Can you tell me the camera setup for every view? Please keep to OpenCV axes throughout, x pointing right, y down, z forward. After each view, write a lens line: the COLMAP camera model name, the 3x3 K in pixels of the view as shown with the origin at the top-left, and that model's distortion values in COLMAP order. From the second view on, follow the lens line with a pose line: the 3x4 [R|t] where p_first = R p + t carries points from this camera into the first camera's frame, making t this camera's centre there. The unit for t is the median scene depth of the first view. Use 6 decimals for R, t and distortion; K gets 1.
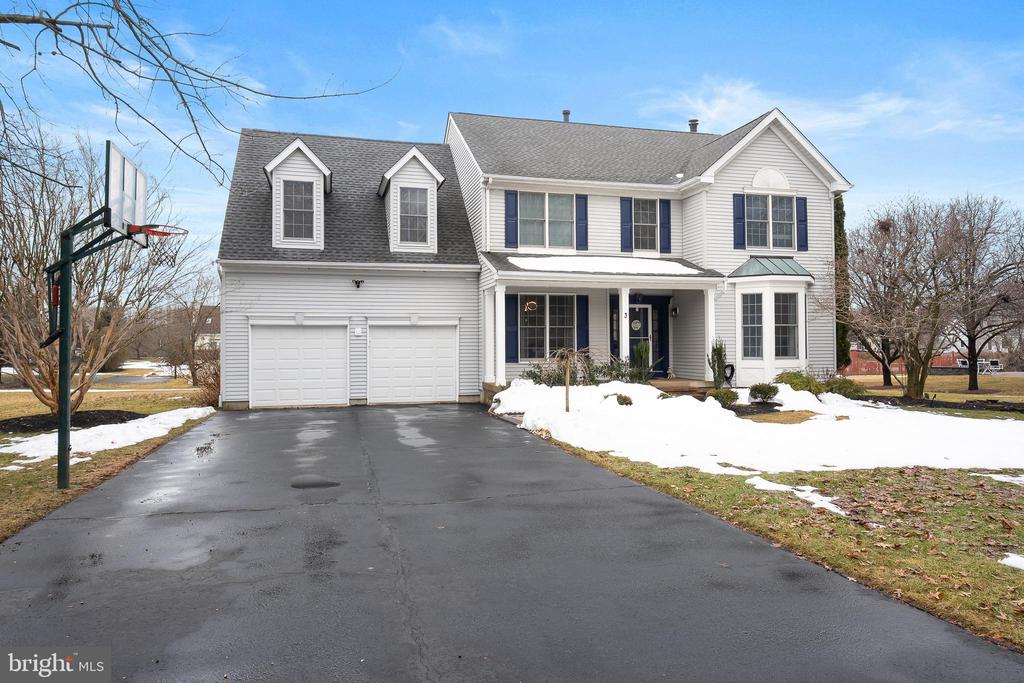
lens RADIAL K [[683.9, 0, 512.0], [0, 683.9, 341.5], [0, 0, 1]] dist [-0.002710, 0.000097]
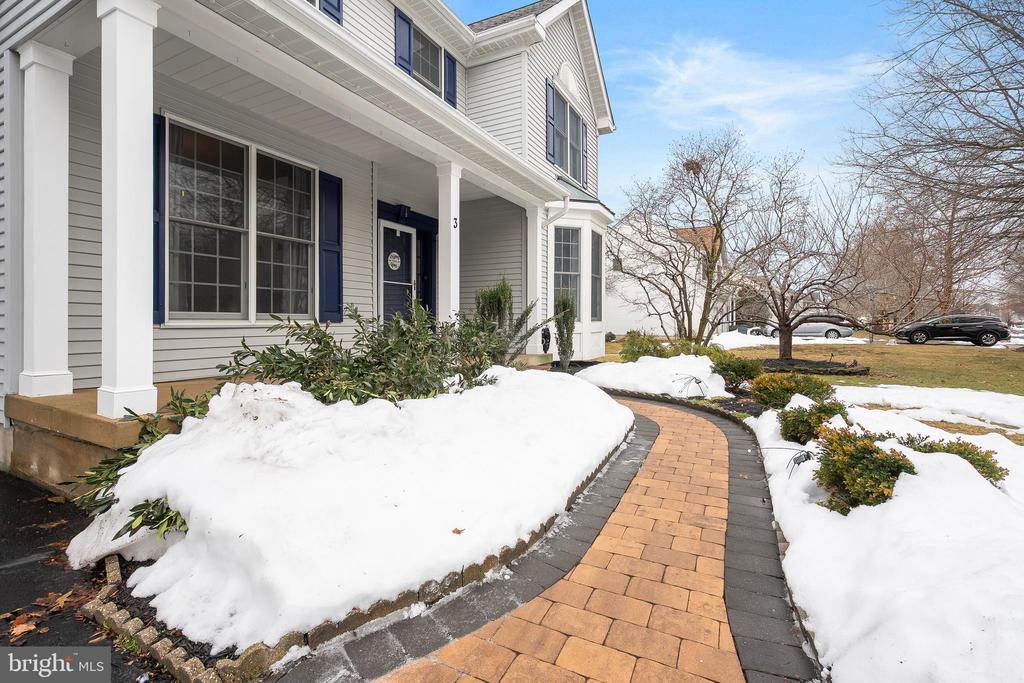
lens RADIAL K [[470.2, 0, 513.8], [0, 470.2, 327.4], [0, 0, 1]] dist [0.001450, 0.000062]
pose [[0.684115, -0.003008, 0.729368, -0.041105], [-0.011464, 0.999824, 0.014877, 0.026880], [-0.729284, -0.018539, 0.683959, 0.711345]]
